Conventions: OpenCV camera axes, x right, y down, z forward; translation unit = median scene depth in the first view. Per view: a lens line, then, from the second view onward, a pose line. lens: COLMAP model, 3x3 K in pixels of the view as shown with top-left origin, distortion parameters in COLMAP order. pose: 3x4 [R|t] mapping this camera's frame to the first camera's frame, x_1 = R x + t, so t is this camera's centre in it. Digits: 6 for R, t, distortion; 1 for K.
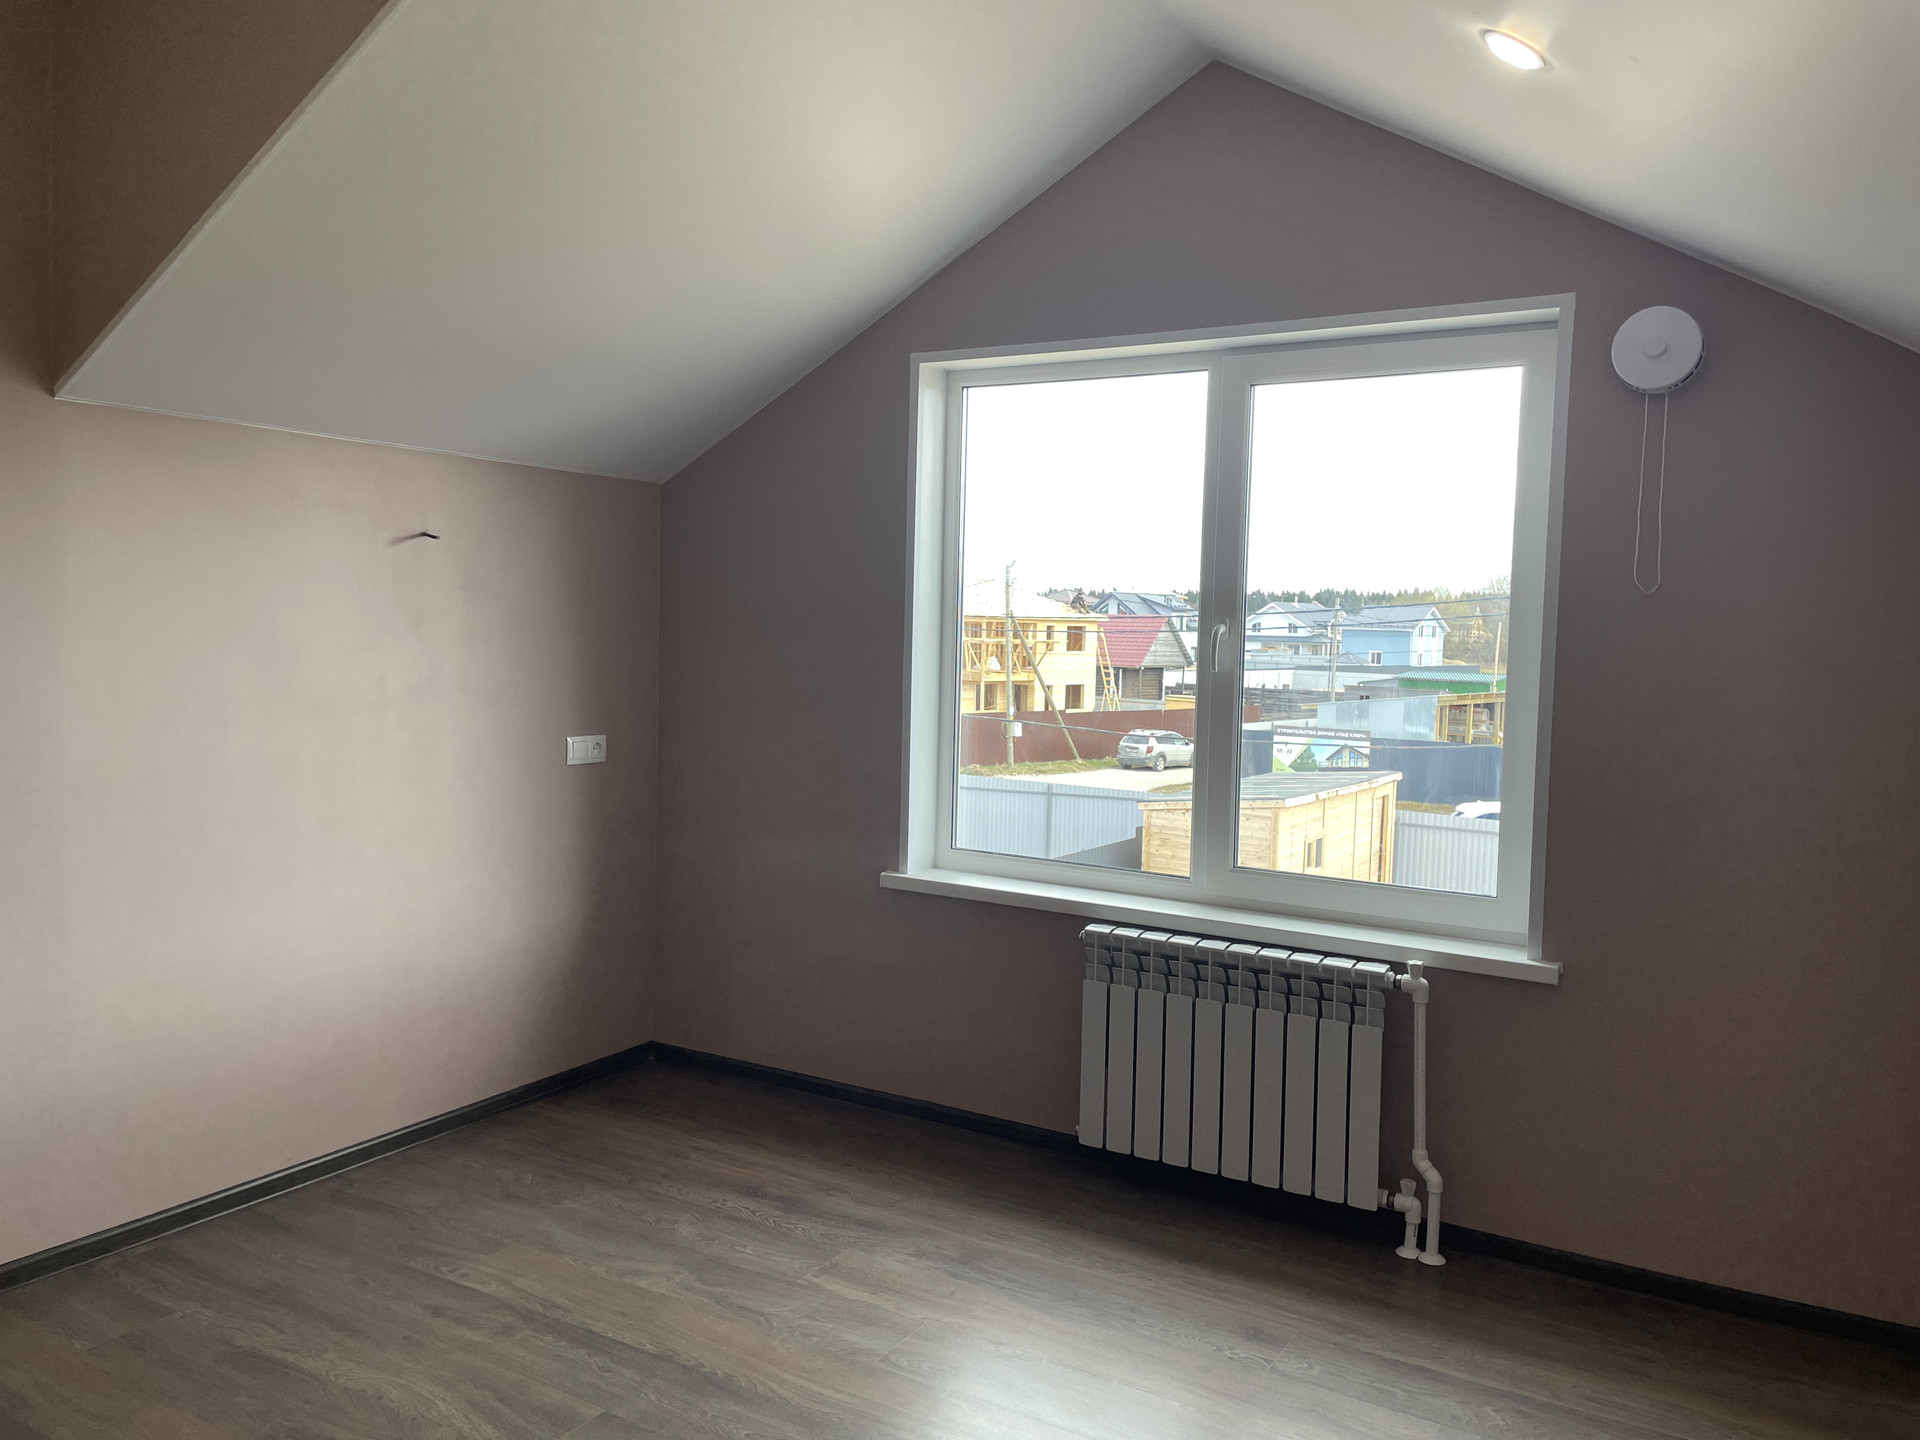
lens RADIAL K [[1429.2, 0, 960.0], [0, 1429.2, 720.0], [0, 0, 1]] dist [0.100666, -0.108586]
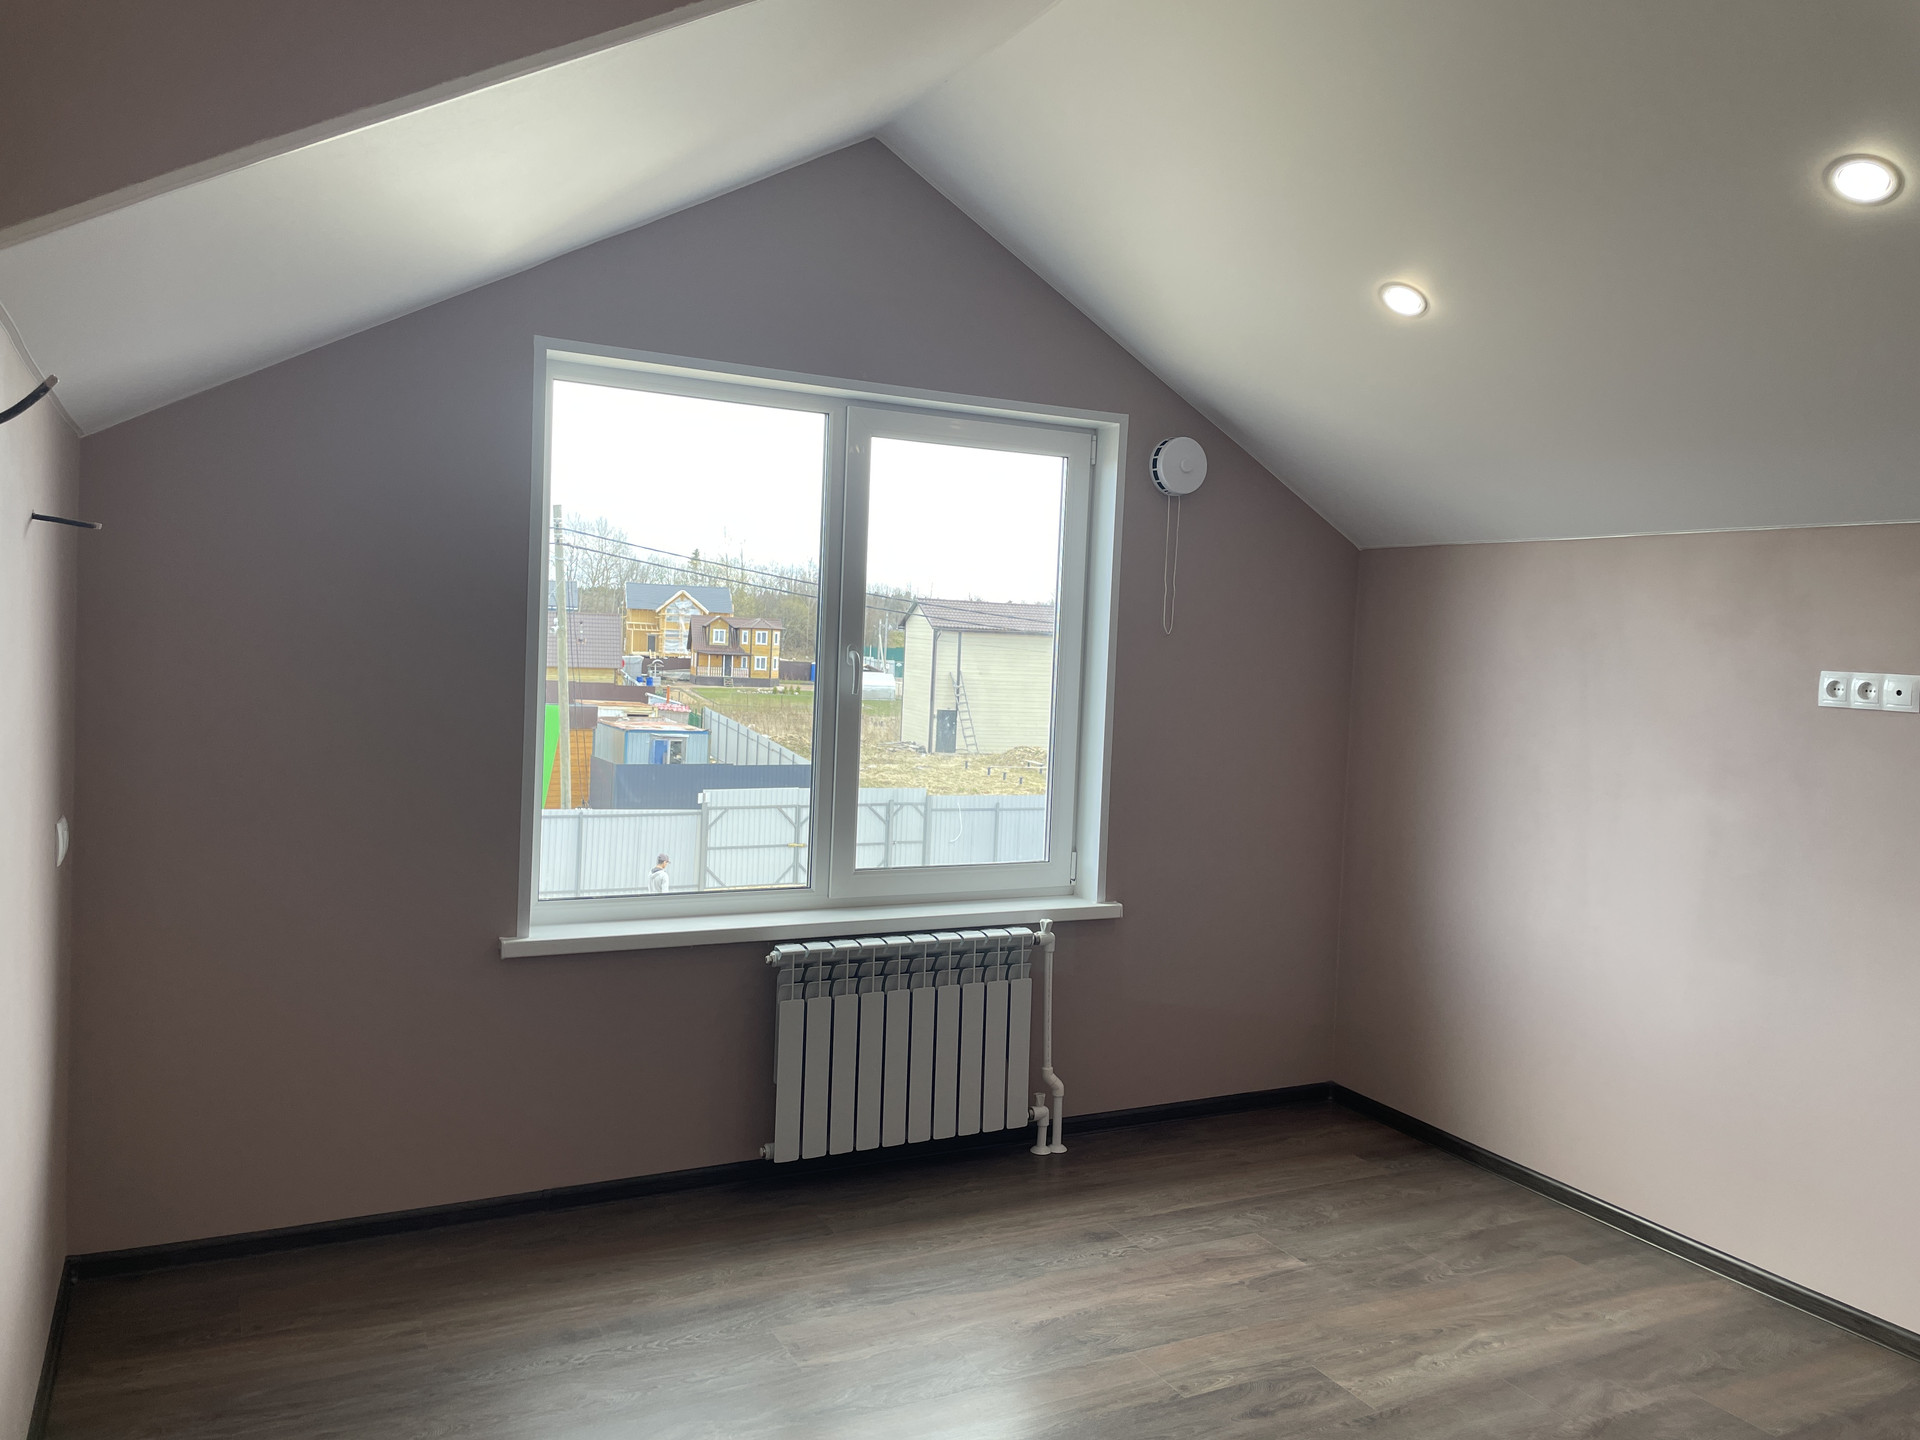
lens RADIAL K [[1429.2, 0, 960.0], [0, 1429.2, 720.0], [0, 0, 1]] dist [0.100666, -0.108586]
pose [[0.540811, -0.051118, 0.839590, -0.758739], [0.036117, 0.998642, 0.037538, -0.056957], [-0.840369, 0.010023, 0.541923, 0.374427]]
